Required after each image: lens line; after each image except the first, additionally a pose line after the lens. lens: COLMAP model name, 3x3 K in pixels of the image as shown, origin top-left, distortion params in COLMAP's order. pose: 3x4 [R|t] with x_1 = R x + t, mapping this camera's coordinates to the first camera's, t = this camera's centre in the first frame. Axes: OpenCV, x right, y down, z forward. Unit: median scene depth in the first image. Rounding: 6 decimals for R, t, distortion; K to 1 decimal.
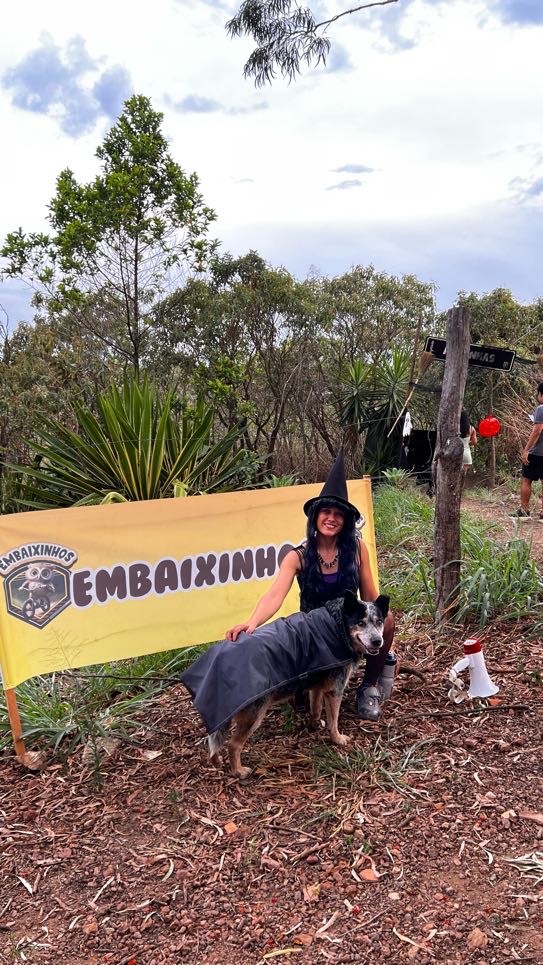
lens RADIAL K [[731.9, 0, 282.9], [0, 731.9, 488.8], [0, 0, 1]] dist [0.046124, -0.058465]
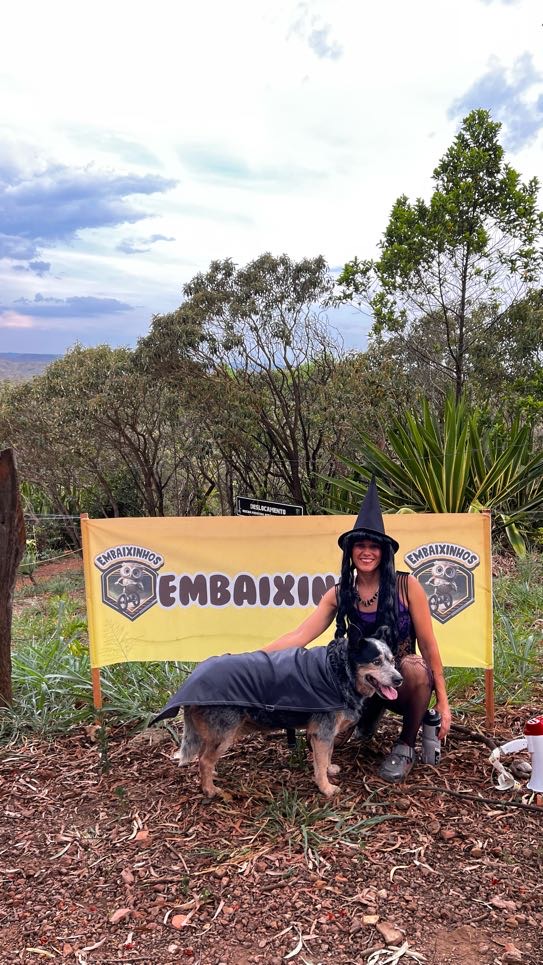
lens RADIAL K [[731.9, 0, 277.3], [0, 731.9, 478.1], [0, 0, 1]] dist [0.046124, -0.058465]
pose [[0.845623, 0.054770, -0.530963, 0.441062], [-0.072584, 0.997281, -0.012726, -0.031416], [0.528823, 0.049301, 0.847299, 0.139364]]
